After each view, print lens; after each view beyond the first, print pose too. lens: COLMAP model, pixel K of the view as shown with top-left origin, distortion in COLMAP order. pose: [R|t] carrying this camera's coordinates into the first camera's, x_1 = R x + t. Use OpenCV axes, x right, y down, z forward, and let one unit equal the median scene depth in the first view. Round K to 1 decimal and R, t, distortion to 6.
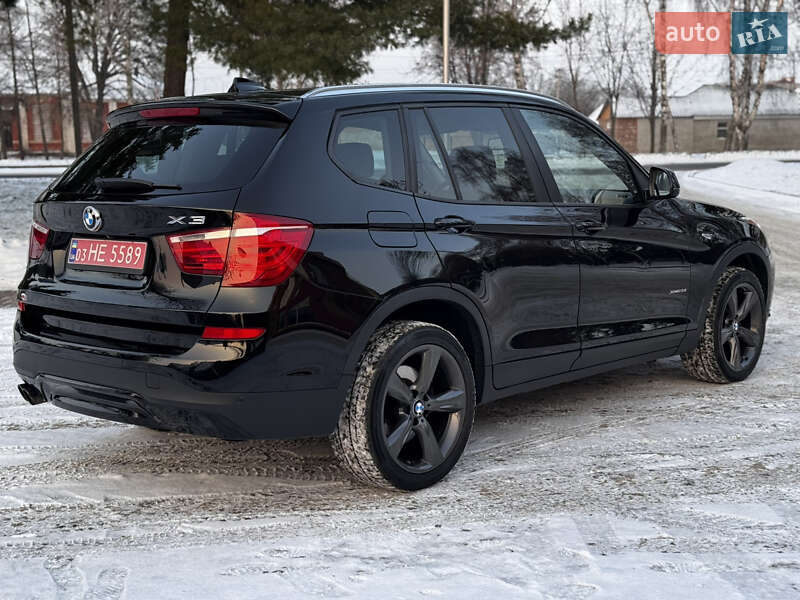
lens RADIAL K [[1147.7, 0, 400.8], [0, 1147.7, 301.5], [0, 0, 1]] dist [0.135497, 0.000000]
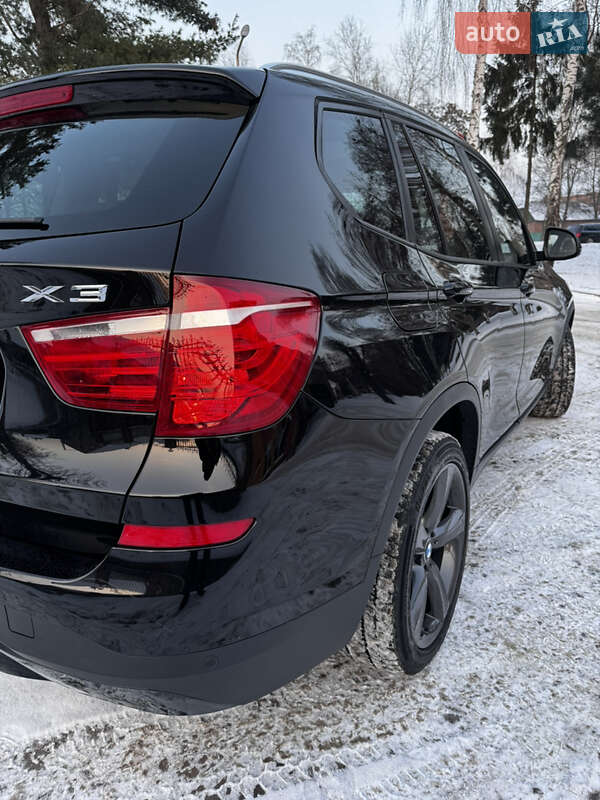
lens RADIAL K [[577.9, 0, 298.3], [0, 577.9, 398.2], [0, 0, 1]] dist [-0.002784, -0.004953]
pose [[0.980659, -0.049338, 0.189404, -0.131368], [0.024661, 0.991142, 0.130499, -0.051626], [-0.194165, -0.123304, 0.973189, 0.702815]]
